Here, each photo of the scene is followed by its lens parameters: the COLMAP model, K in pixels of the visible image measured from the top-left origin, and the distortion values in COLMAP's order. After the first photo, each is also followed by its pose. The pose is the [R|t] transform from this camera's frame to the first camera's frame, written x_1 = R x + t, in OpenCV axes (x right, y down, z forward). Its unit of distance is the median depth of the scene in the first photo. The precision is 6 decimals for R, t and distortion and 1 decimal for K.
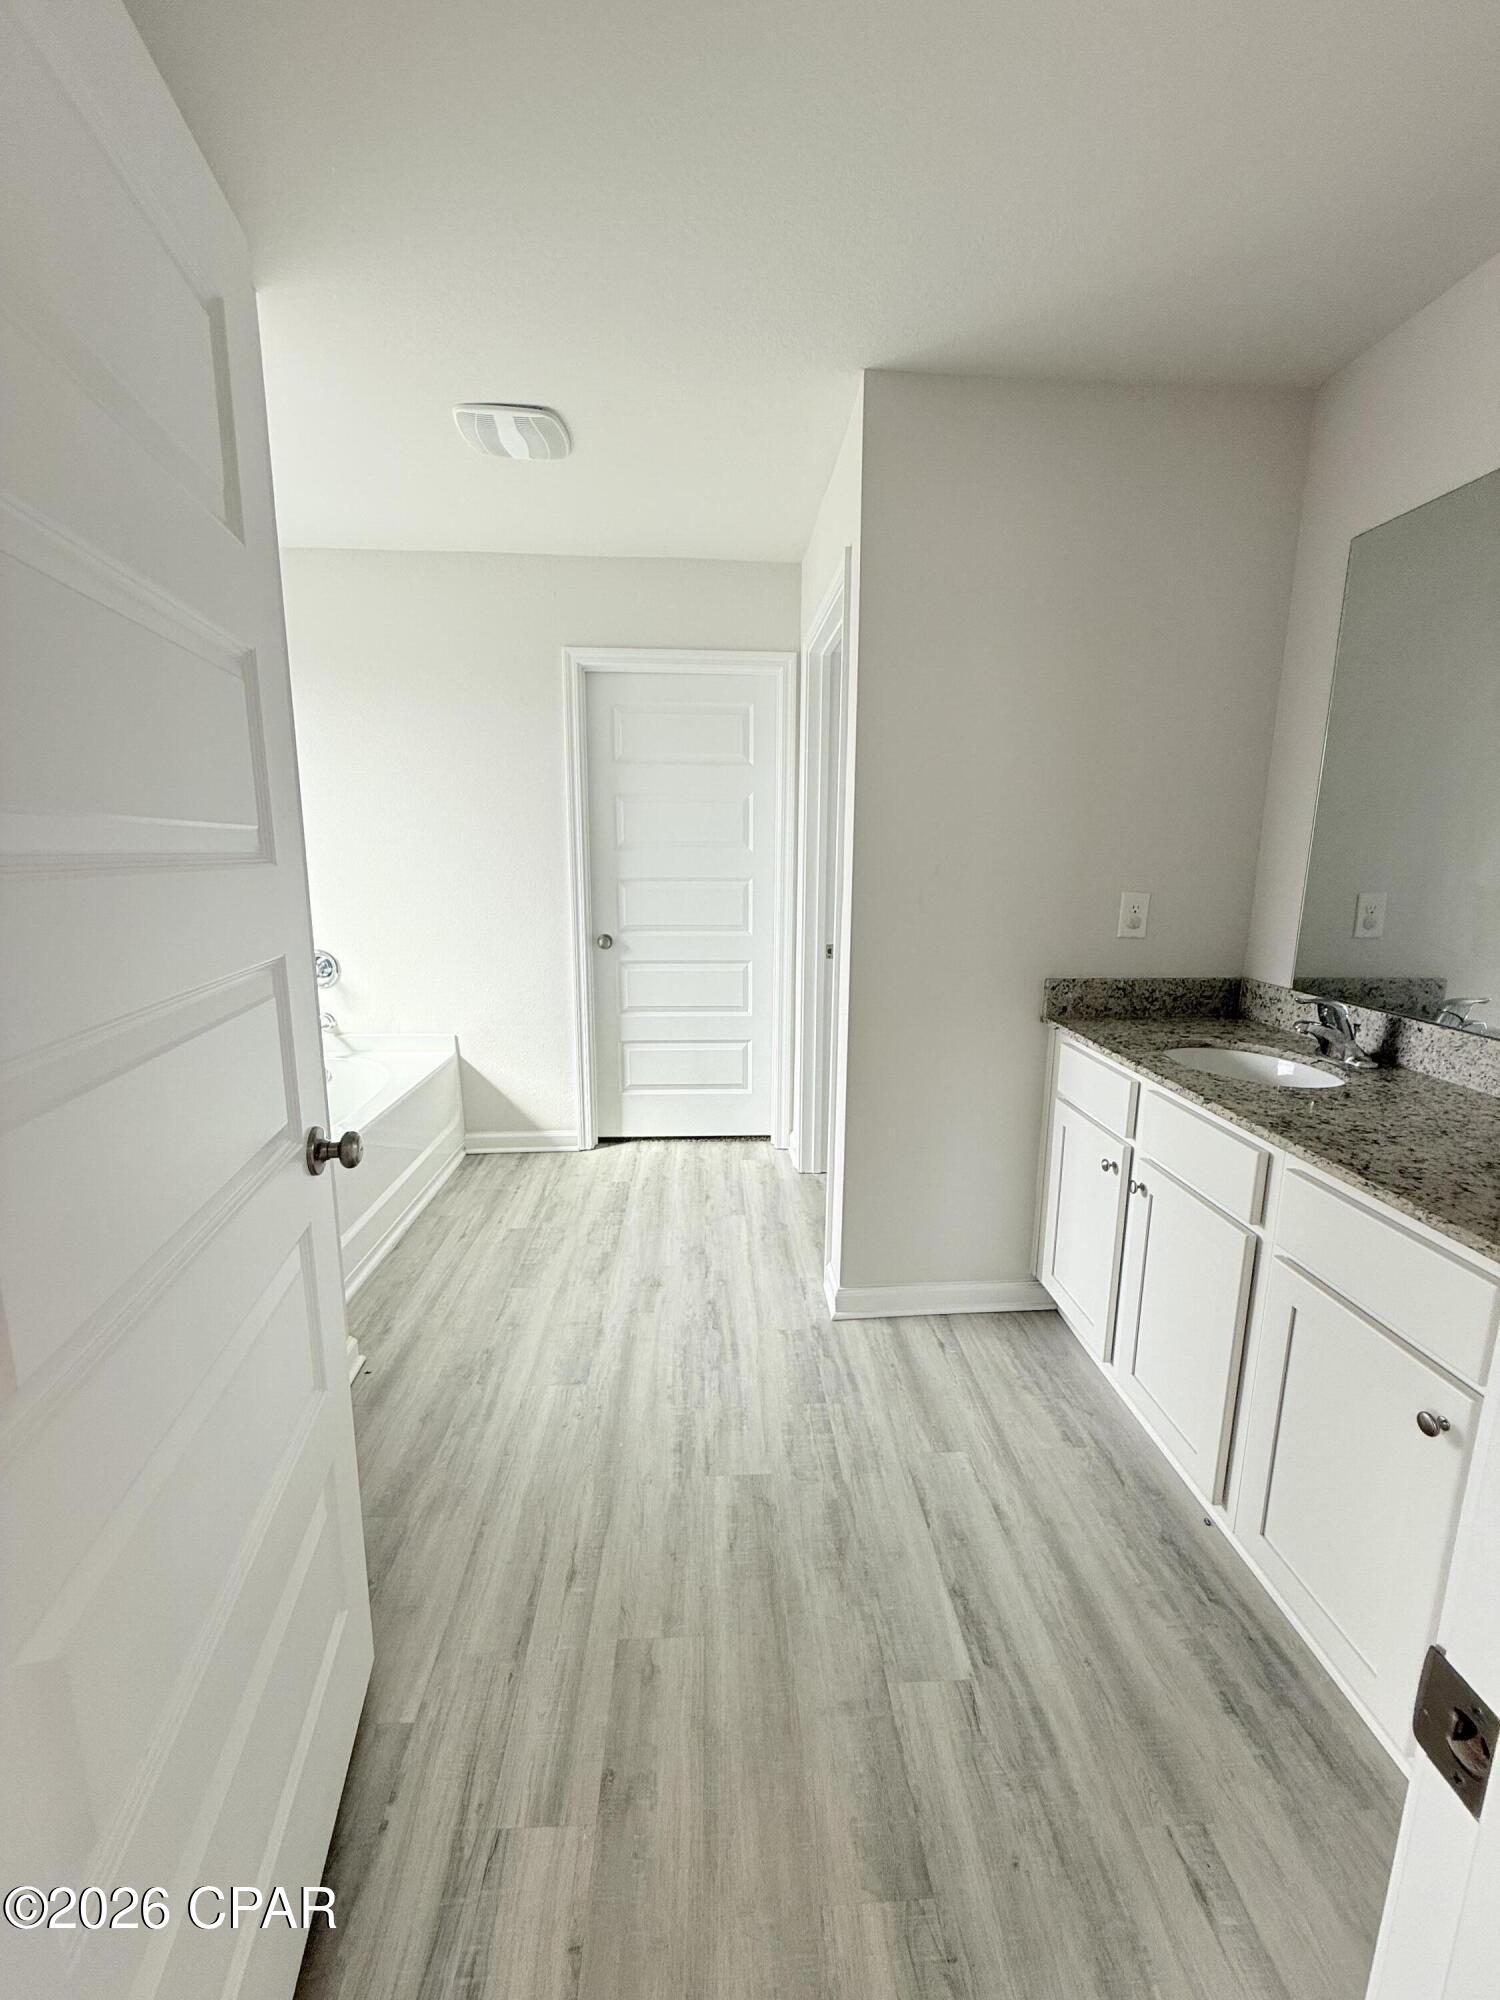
lens RADIAL K [[790.0, 0, 746.4], [0, 790.0, 1009.9], [0, 0, 1]] dist [-0.000527, 0.000178]
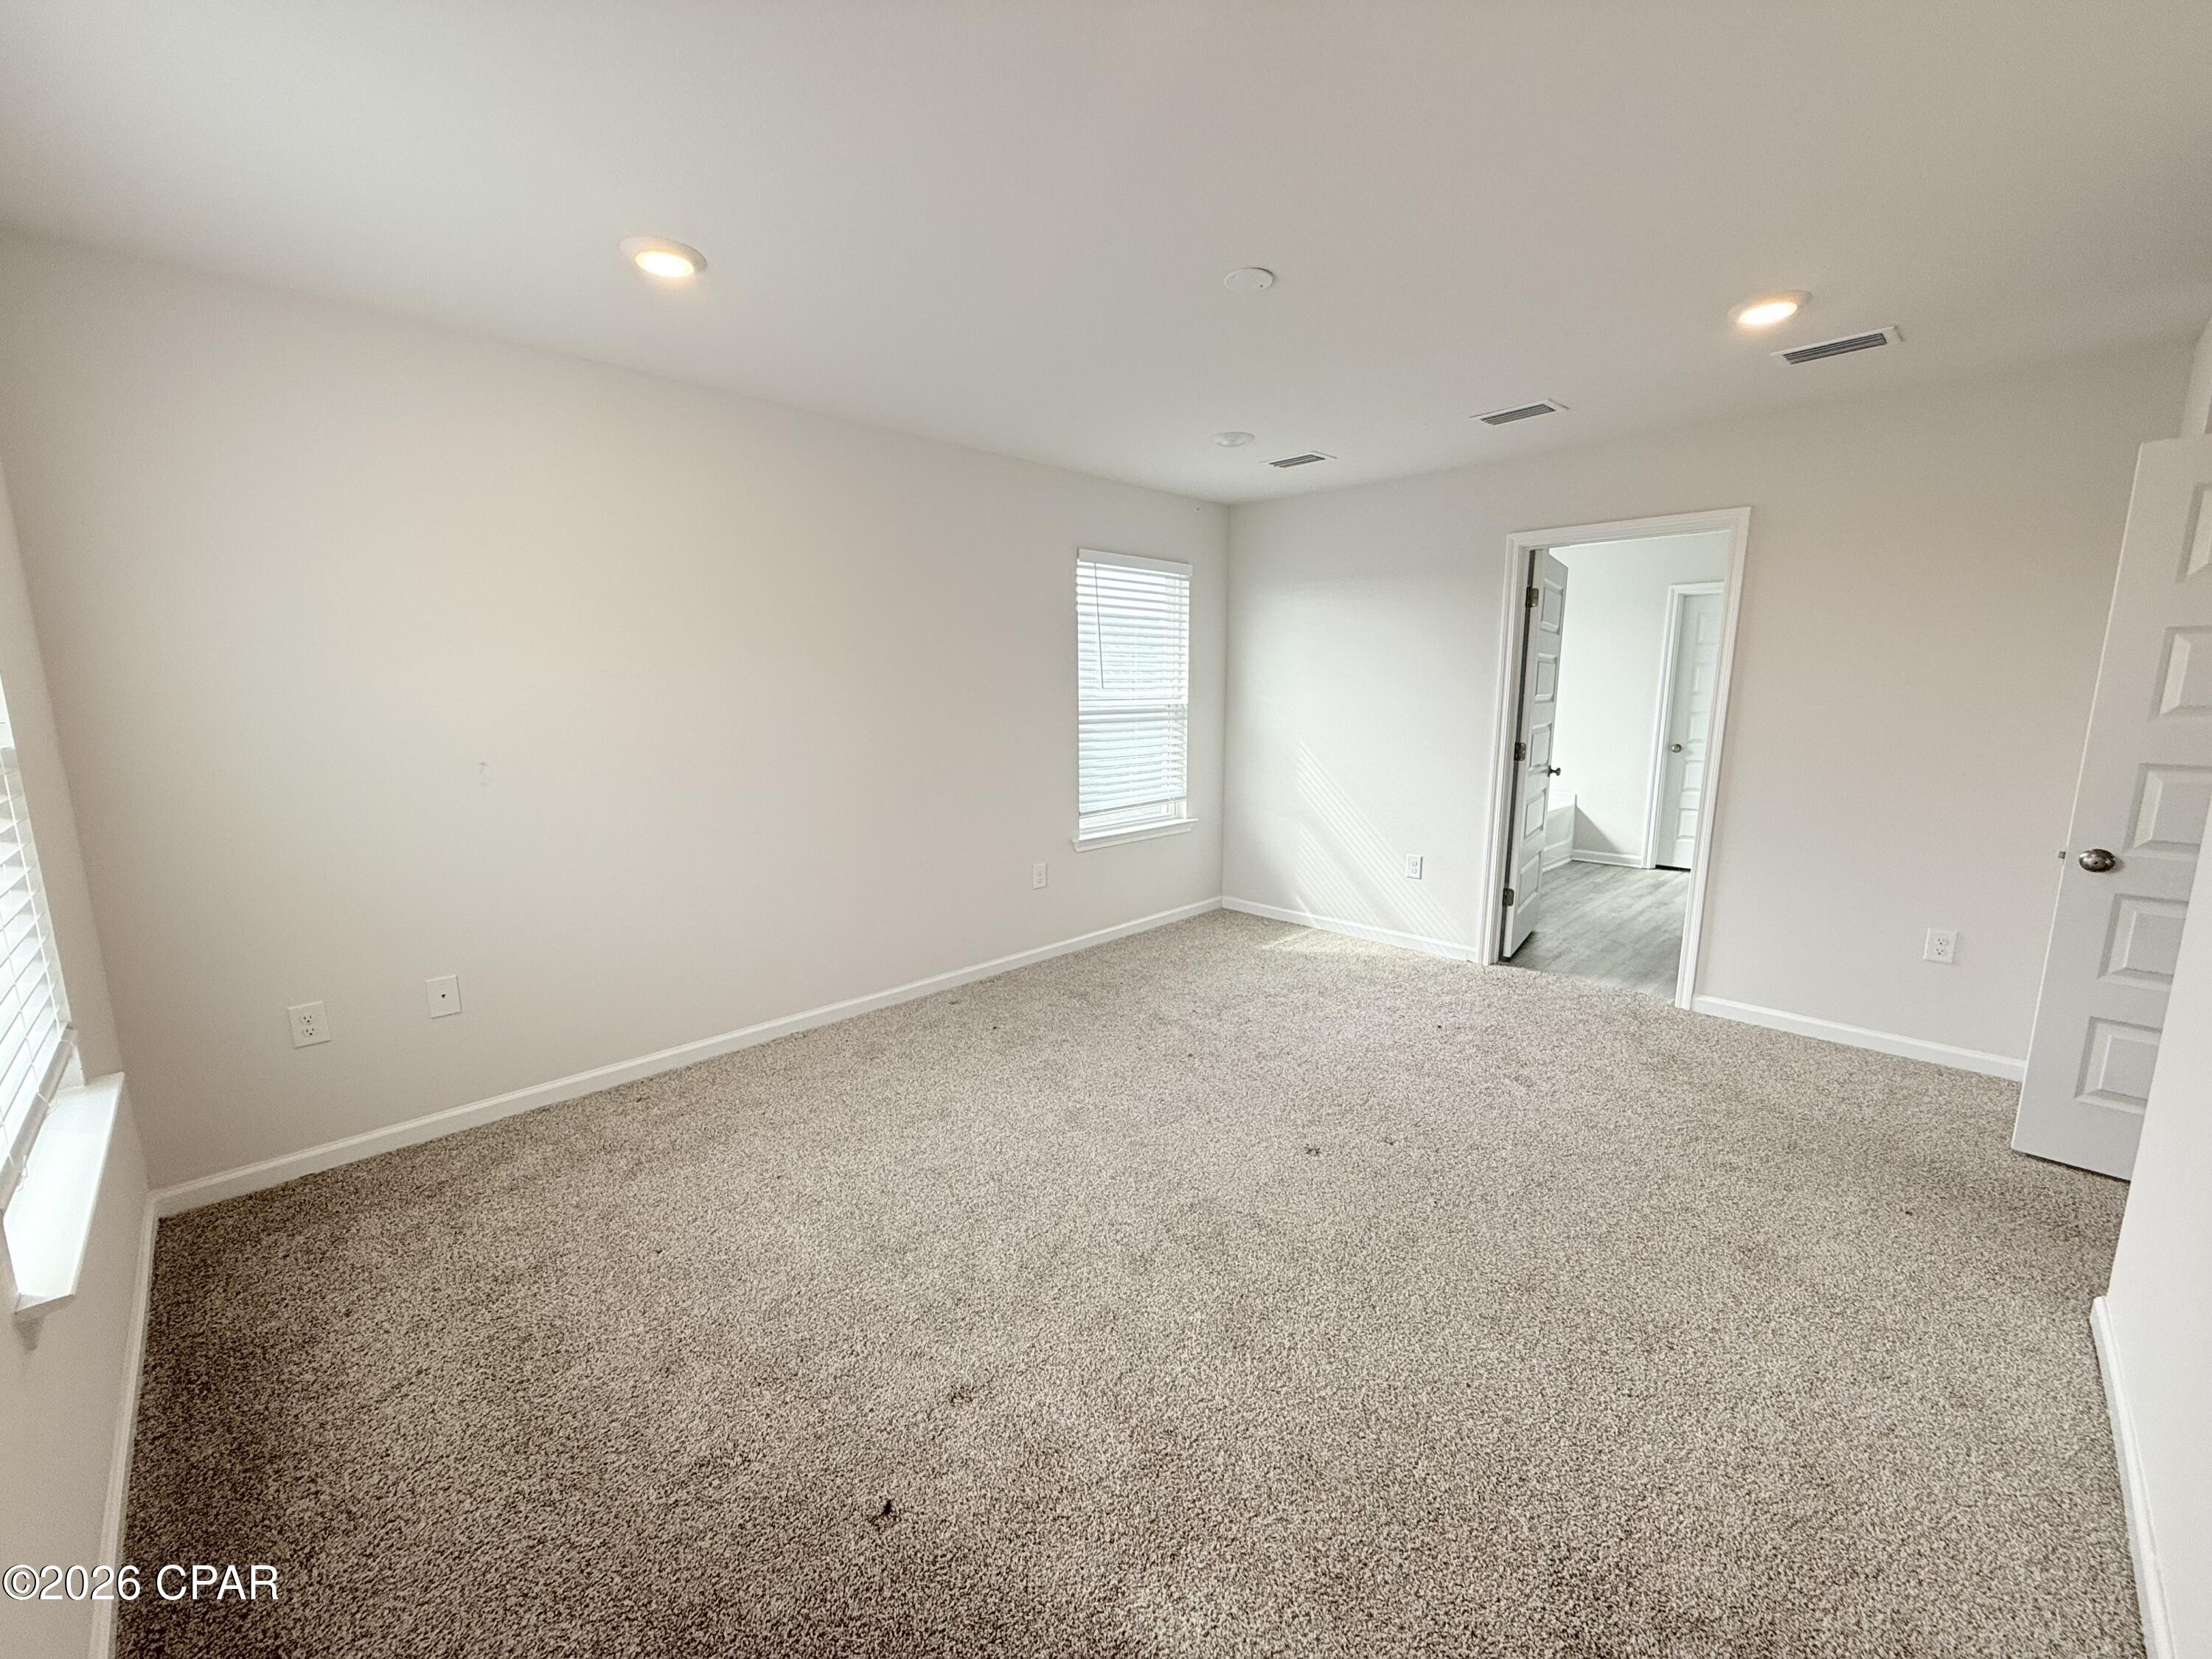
lens RADIAL K [[873.7, 0, 1105.8], [0, 873.7, 831.5], [0, 0, 1]] dist [-0.000527, 0.000178]
pose [[0.670986, 0.109092, -0.733401, 0.426799], [-0.137015, 0.990326, 0.021955, 0.235971], [0.728701, 0.085755, 0.679442, -1.254615]]
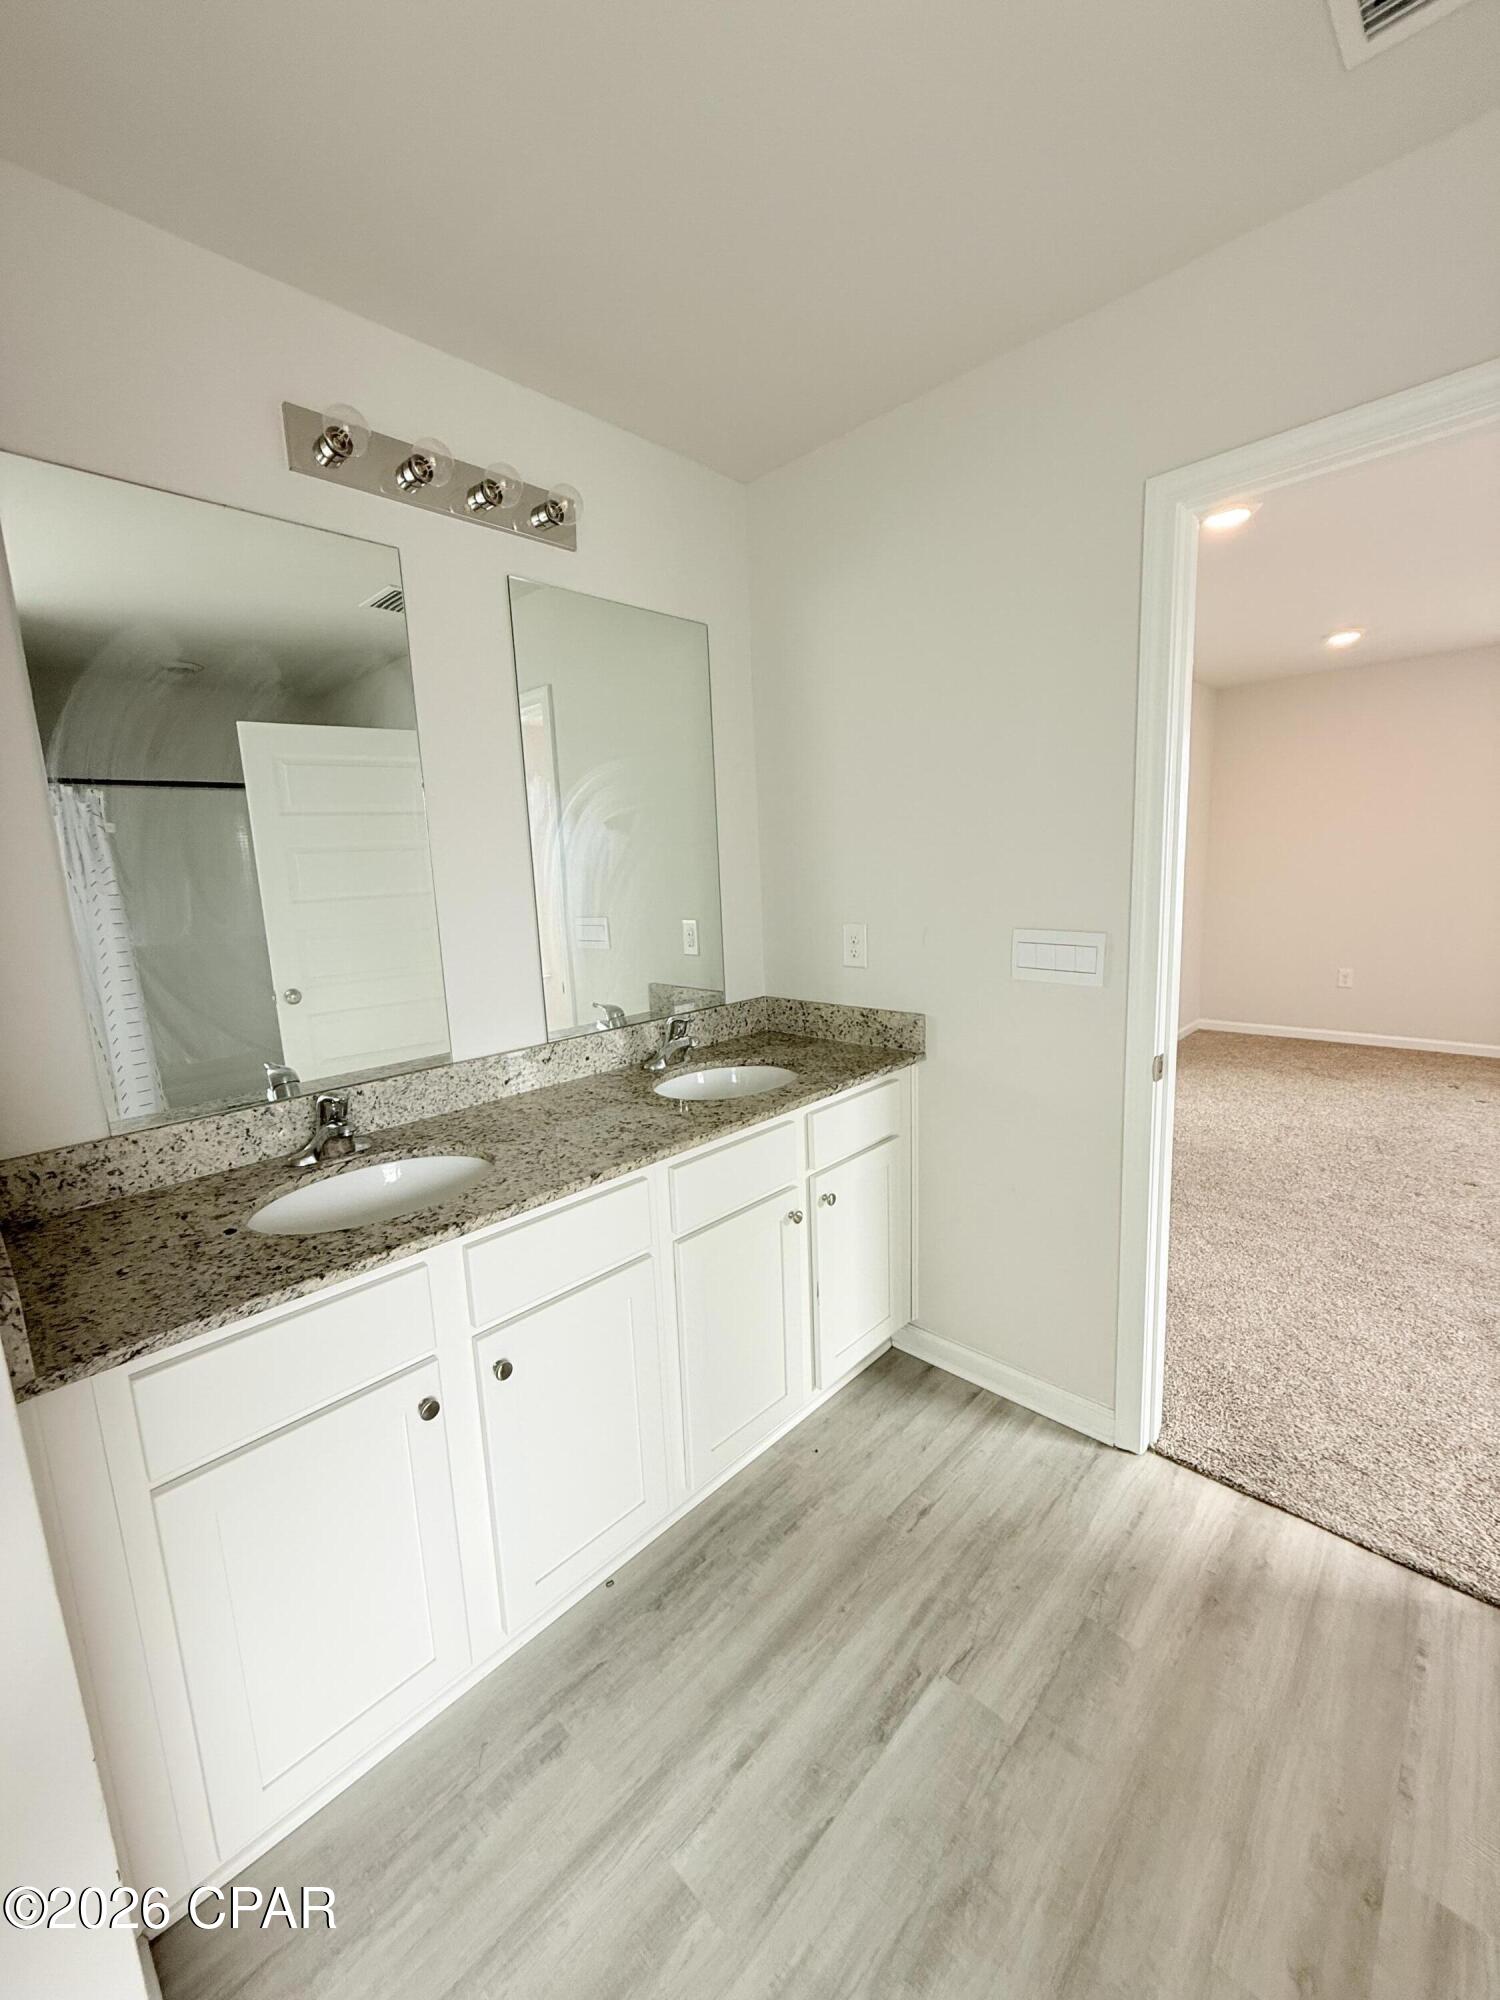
lens RADIAL K [[790.0, 0, 756.4], [0, 790.0, 1000.9], [0, 0, 1]] dist [-0.000527, 0.000178]
pose [[-0.686026, -0.102486, 0.720323, -0.190111], [0.183318, 0.933743, 0.307440, -0.324899], [-0.704104, 0.342959, -0.621784, 1.369863]]
